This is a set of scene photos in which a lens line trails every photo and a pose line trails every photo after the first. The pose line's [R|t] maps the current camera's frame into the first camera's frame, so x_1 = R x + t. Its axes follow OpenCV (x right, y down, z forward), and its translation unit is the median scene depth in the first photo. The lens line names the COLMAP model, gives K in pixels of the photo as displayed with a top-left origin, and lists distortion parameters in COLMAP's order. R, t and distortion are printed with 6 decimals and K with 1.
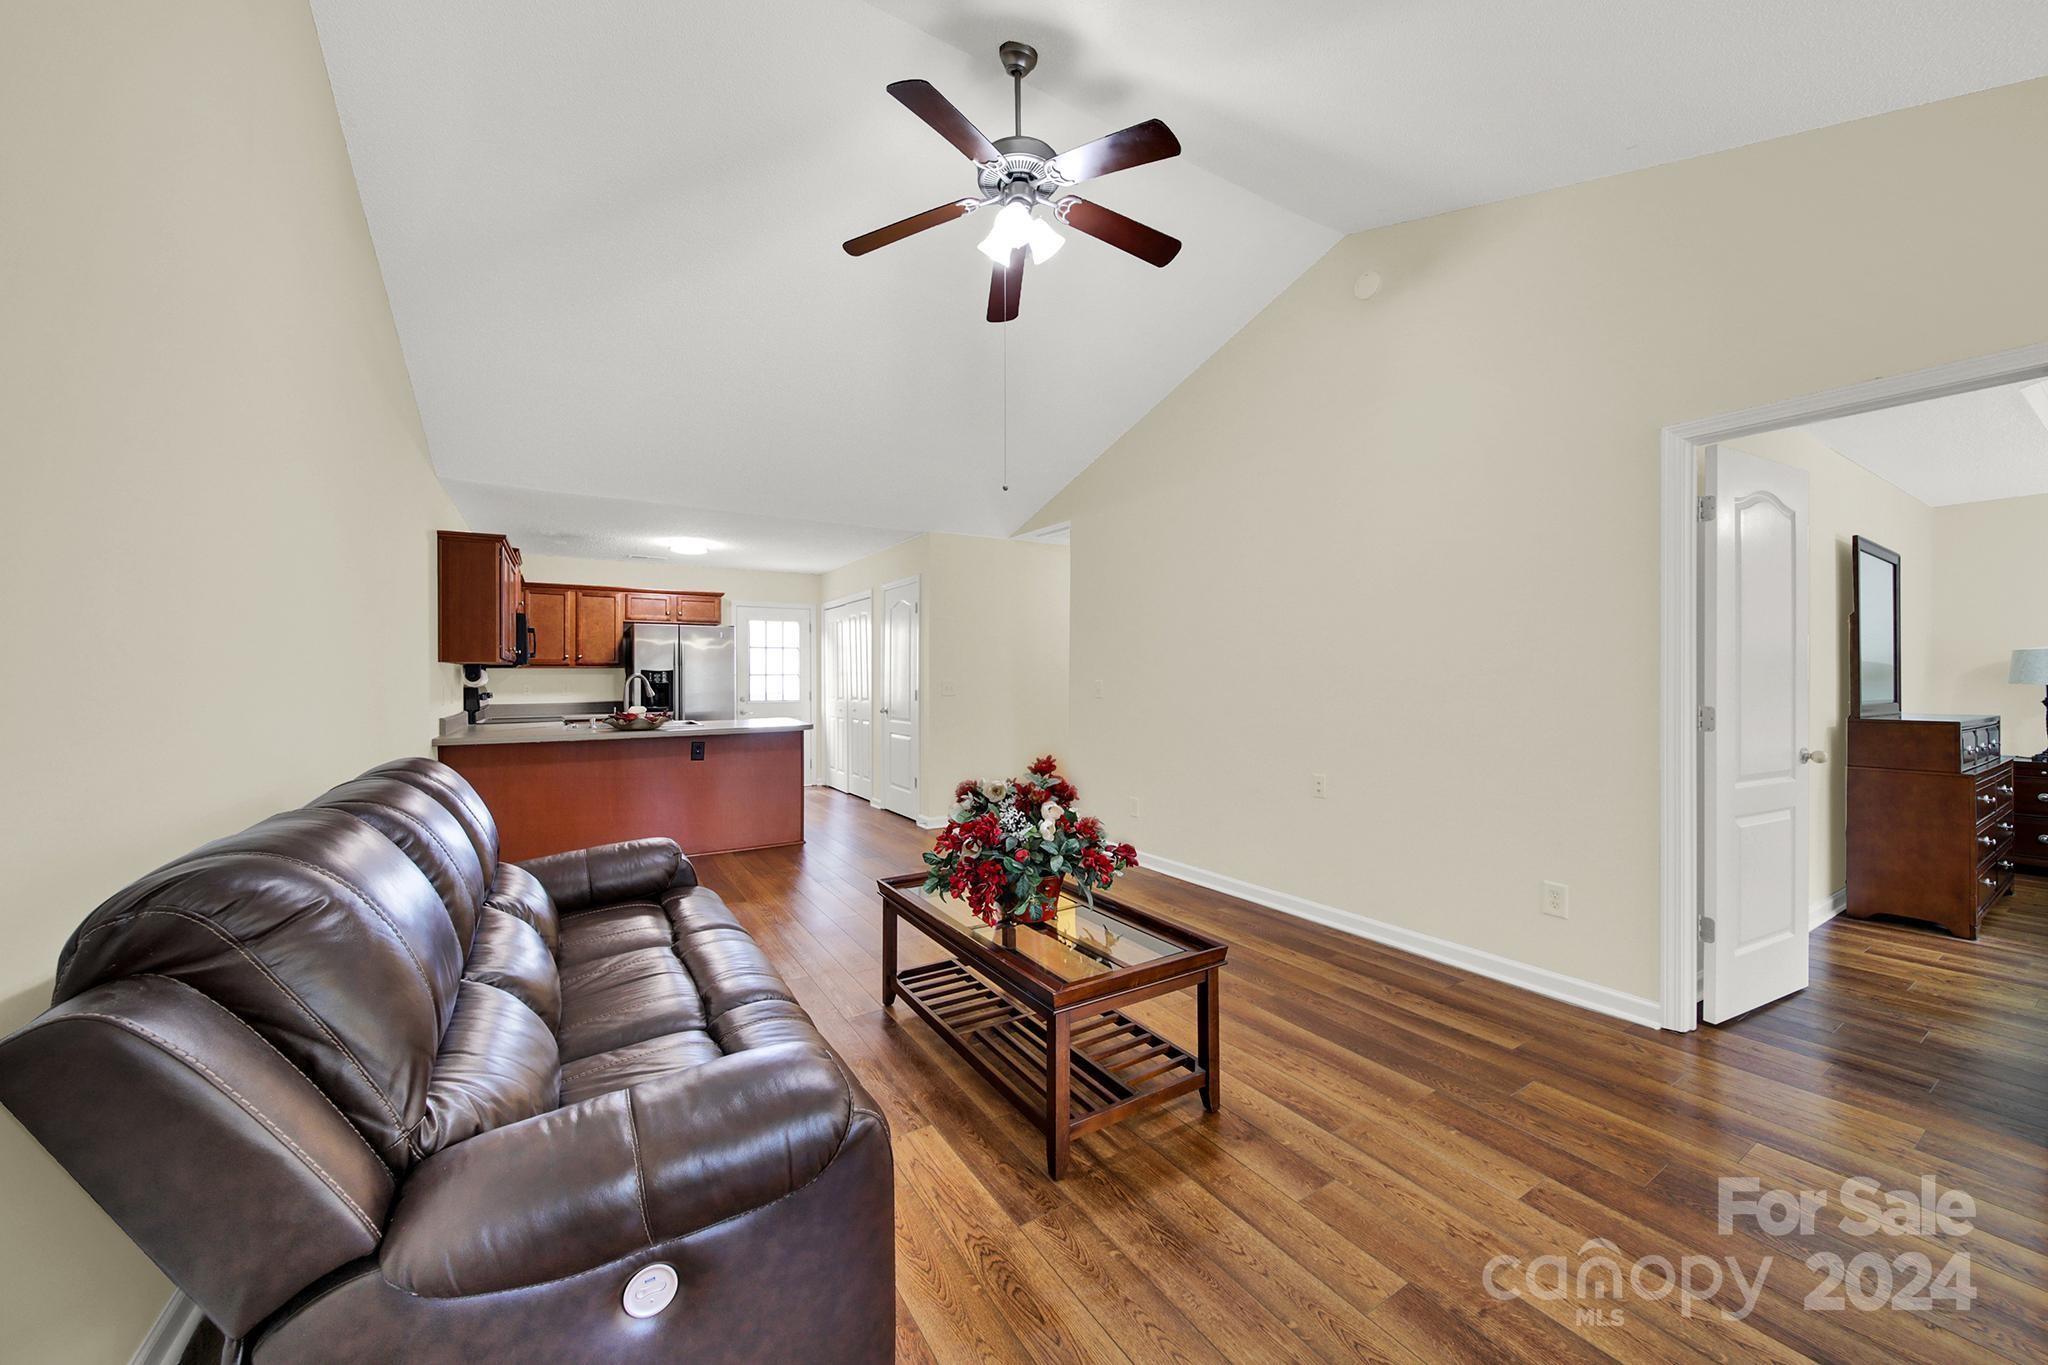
lens RADIAL K [[739.1, 0, 1024.1], [0, 739.1, 672.7], [0, 0, 1]] dist [-0.000554, -0.000733]
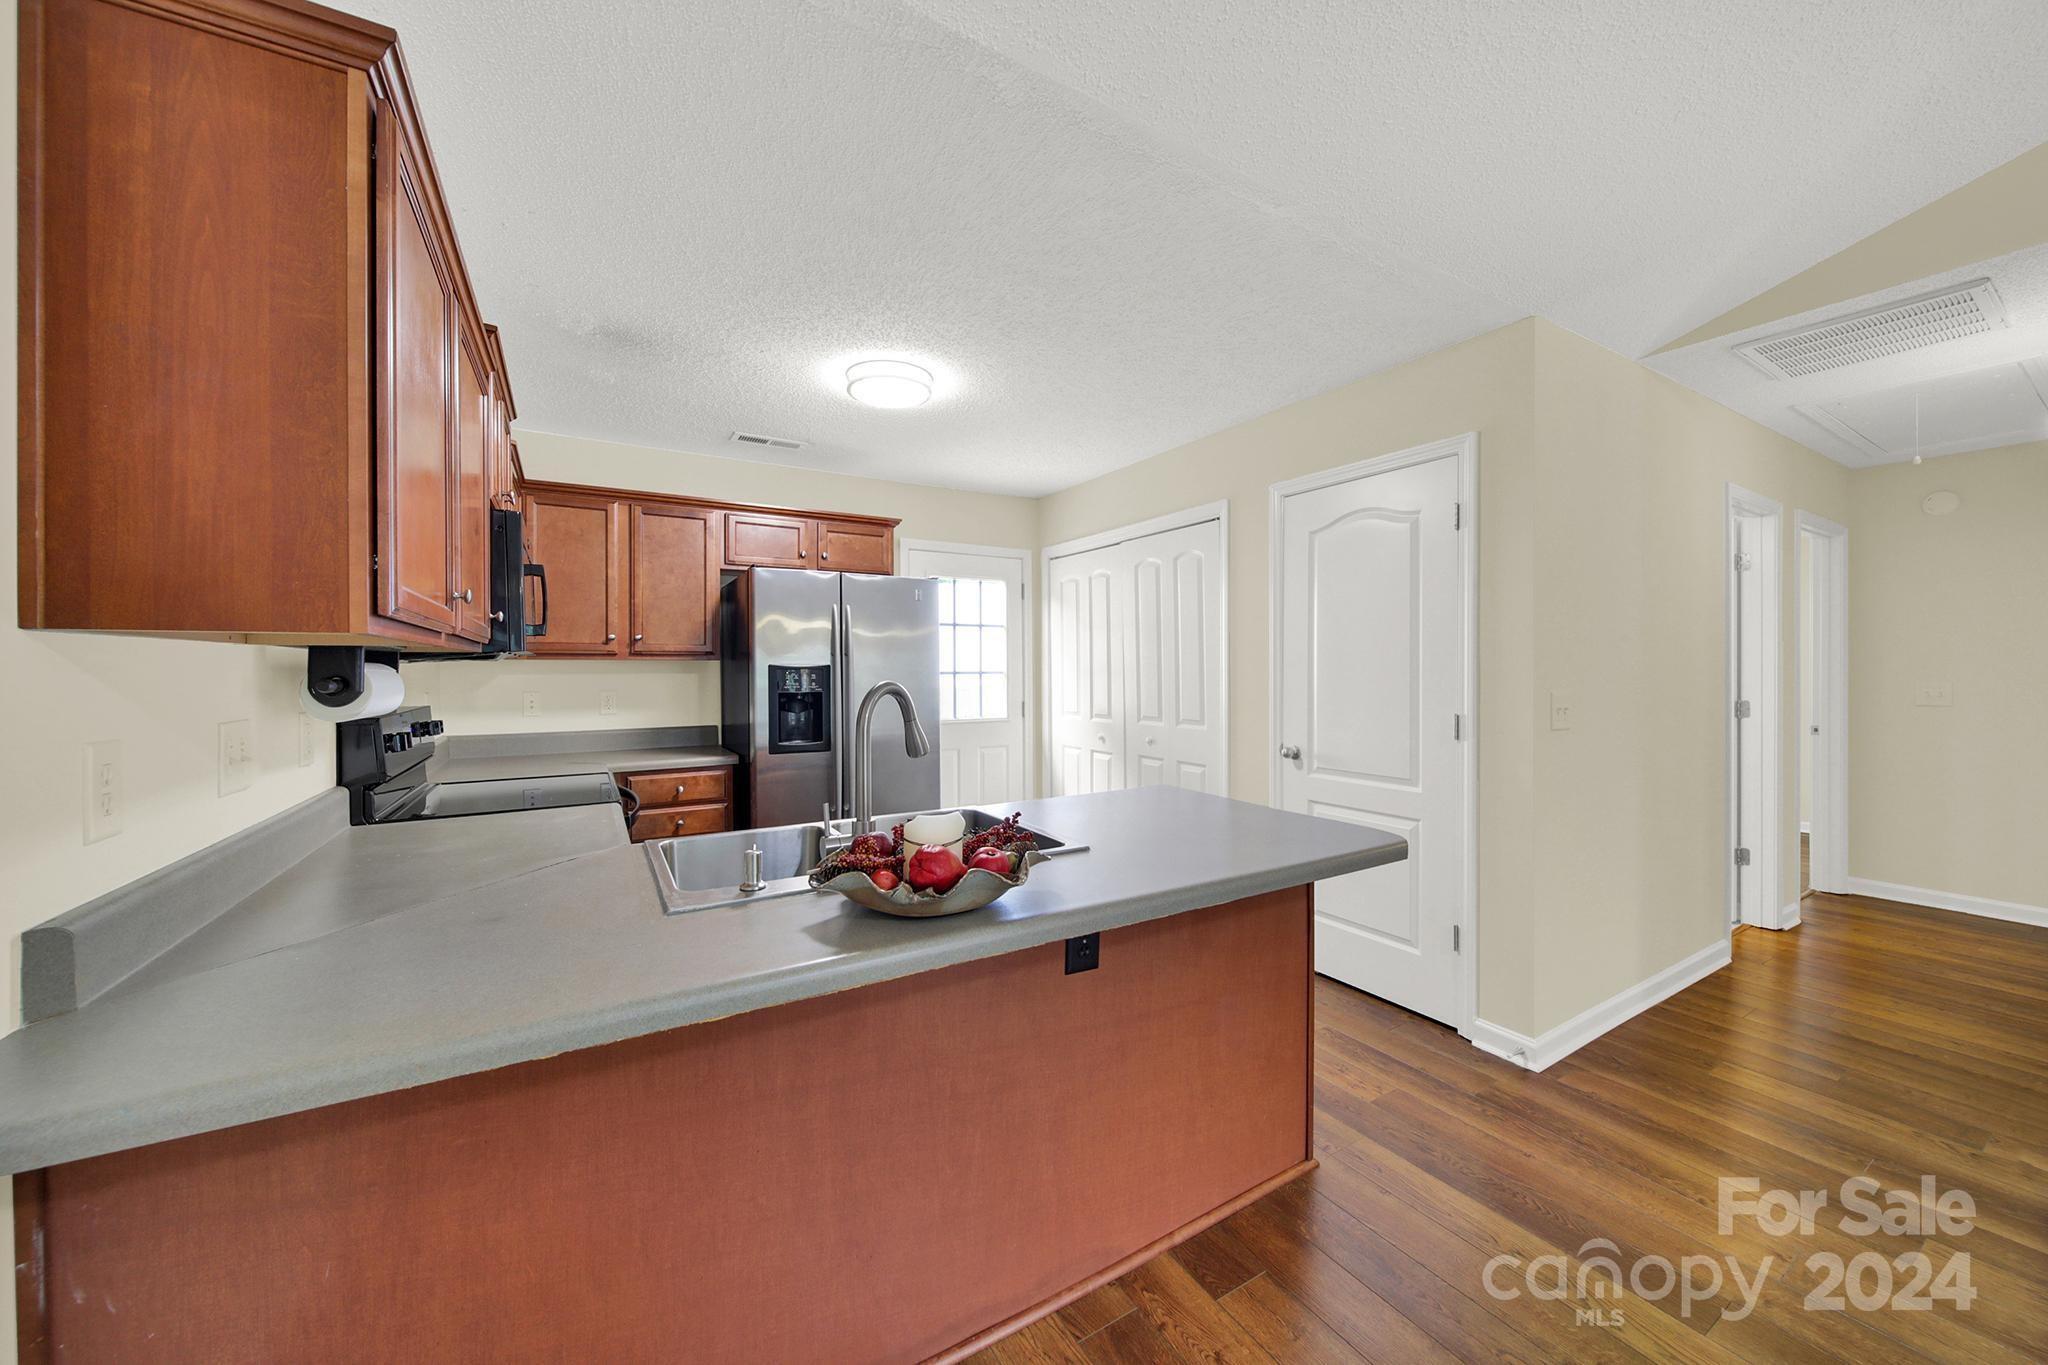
lens RADIAL K [[739.1, 0, 1015.4], [0, 739.1, 672.3], [0, 0, 1]] dist [-0.000554, -0.000733]
pose [[0.999723, -0.001285, -0.023497, -0.346421], [0.001458, 0.999972, 0.007359, -0.002334], [0.023487, -0.007391, 0.999697, 0.526772]]
